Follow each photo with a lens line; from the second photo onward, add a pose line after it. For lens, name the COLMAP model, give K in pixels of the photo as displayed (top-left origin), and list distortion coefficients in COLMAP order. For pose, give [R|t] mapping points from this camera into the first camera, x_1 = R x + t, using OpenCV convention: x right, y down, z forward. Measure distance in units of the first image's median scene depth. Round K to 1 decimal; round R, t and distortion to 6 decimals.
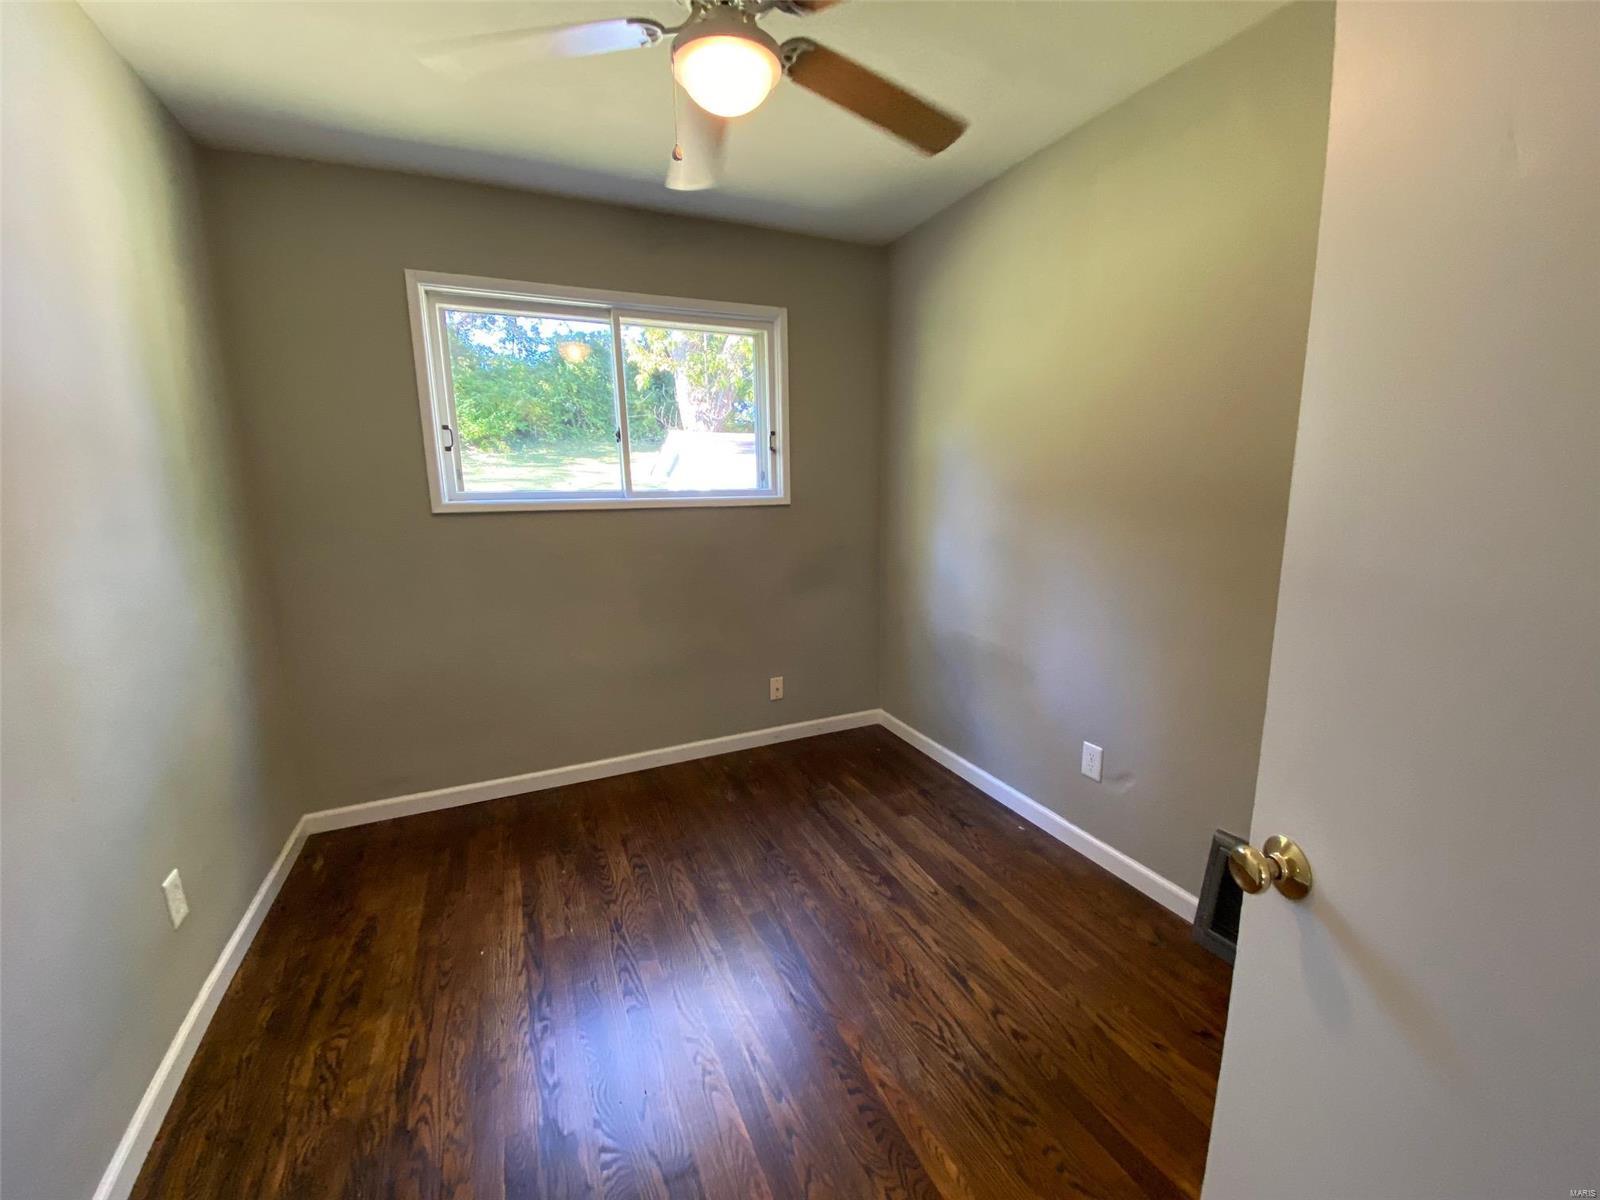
lens RADIAL K [[642.9, 0, 801.7], [0, 642.9, 604.6], [0, 0, 1]] dist [0.017251, -0.017769]
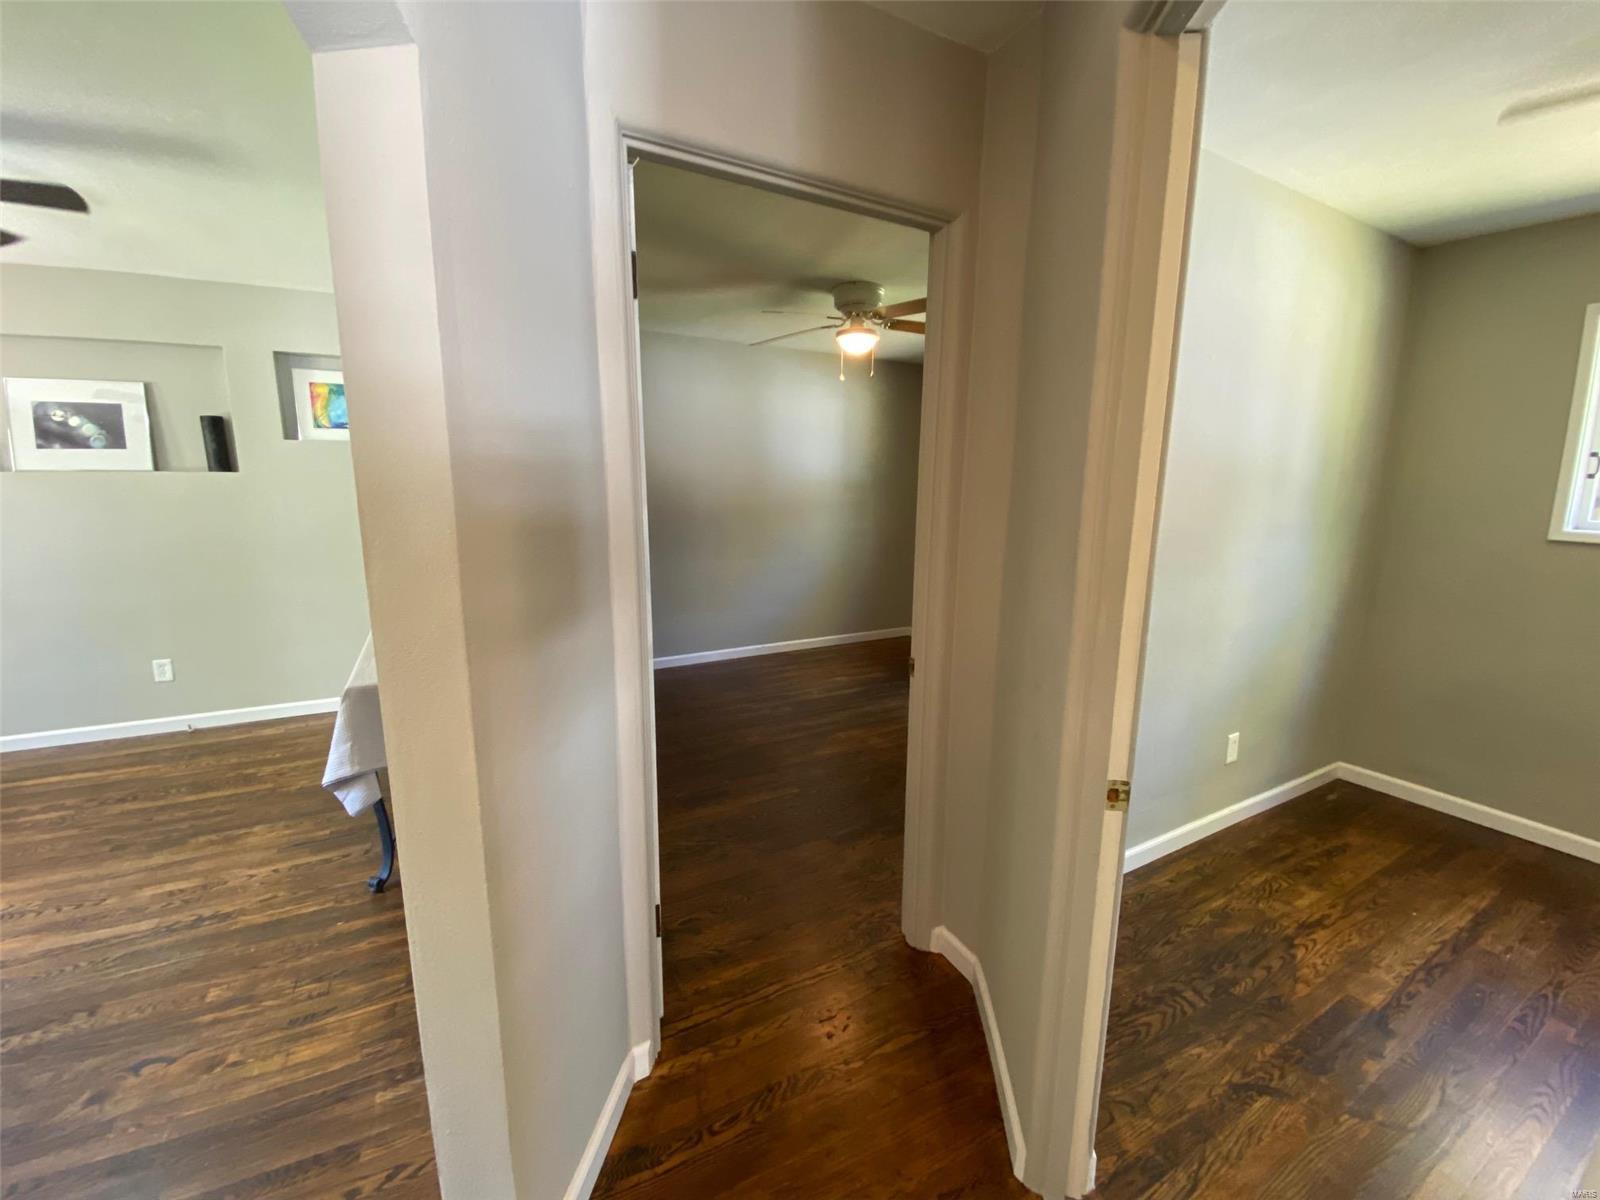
lens RADIAL K [[642.9, 0, 798.6], [0, 642.9, 604.4], [0, 0, 1]] dist [0.017251, -0.017769]
pose [[0.068786, 0.192663, -0.978851, 0.427487], [-0.197005, 0.964477, 0.175990, 0.015626], [0.977986, 0.180733, 0.104298, -0.290957]]
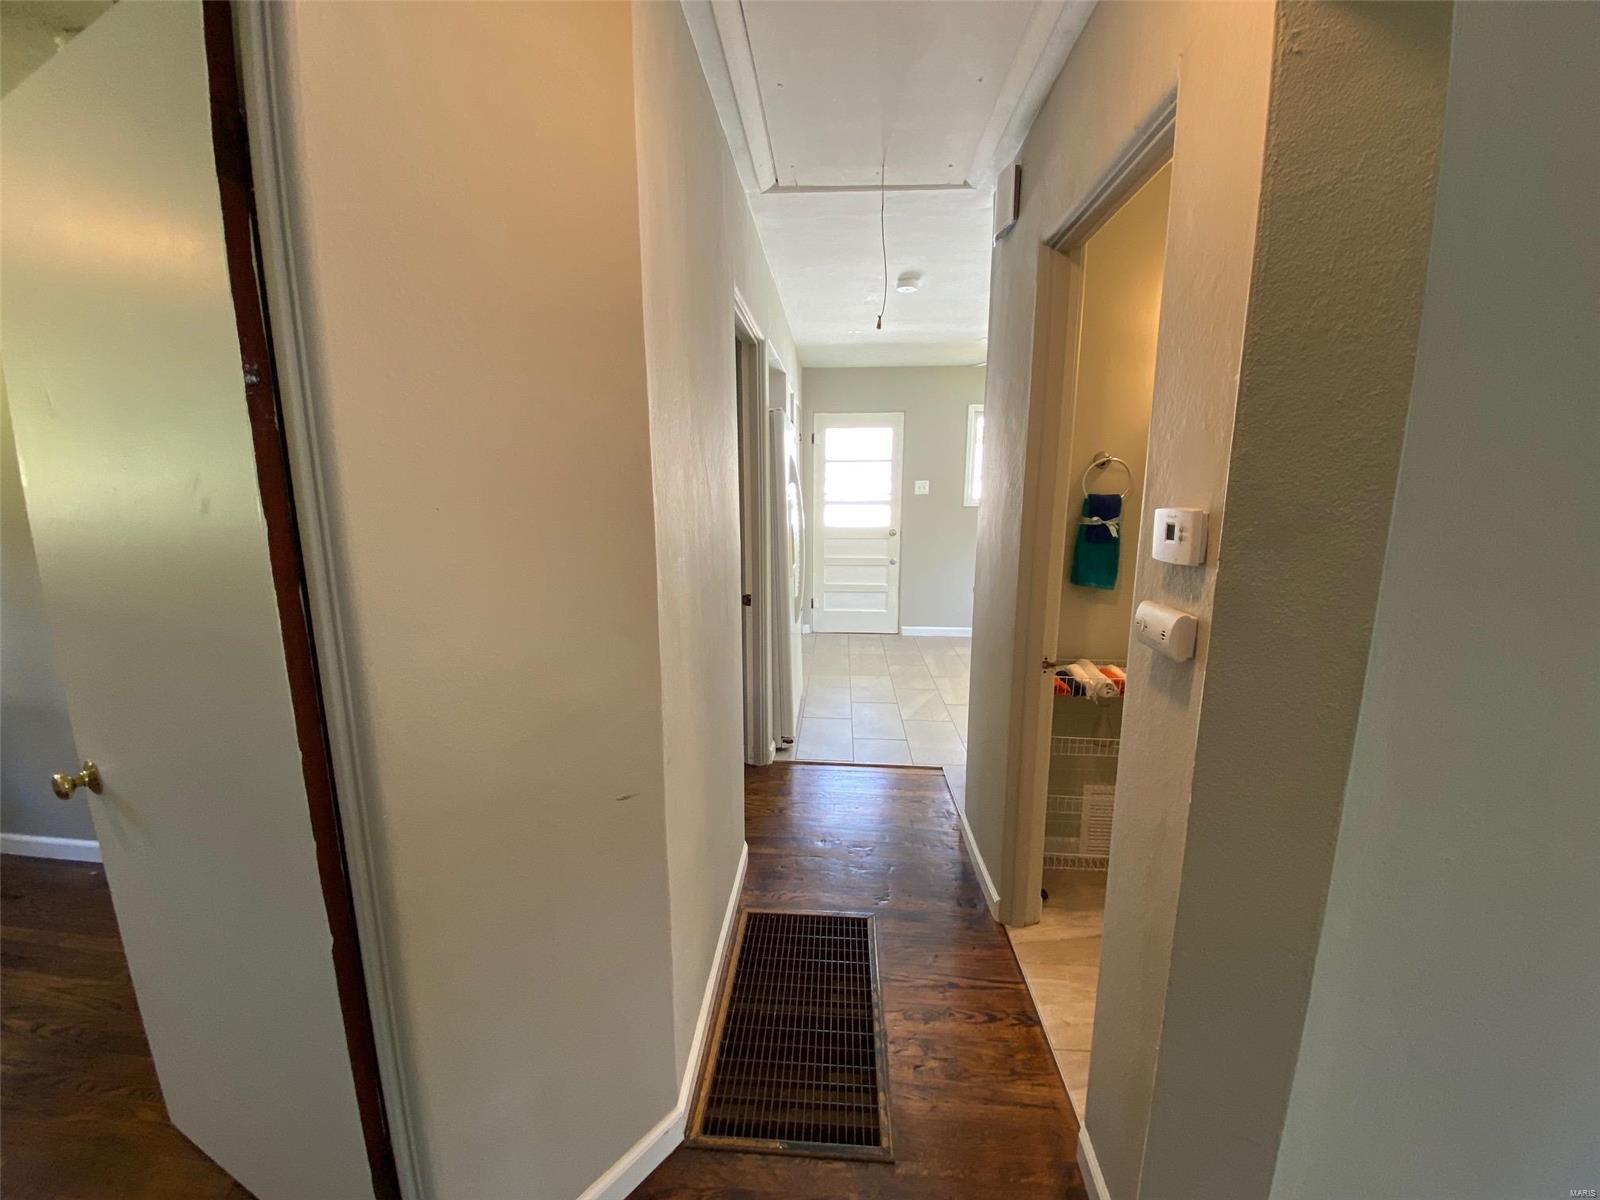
lens RADIAL K [[642.9, 0, 798.3], [0, 642.9, 607.0], [0, 0, 1]] dist [0.017251, -0.017769]
pose [[0.488320, -0.153377, 0.859080, 0.109638], [0.164559, 0.982957, 0.081954, 0.050814], [-0.857009, 0.101349, 0.505237, -0.537876]]
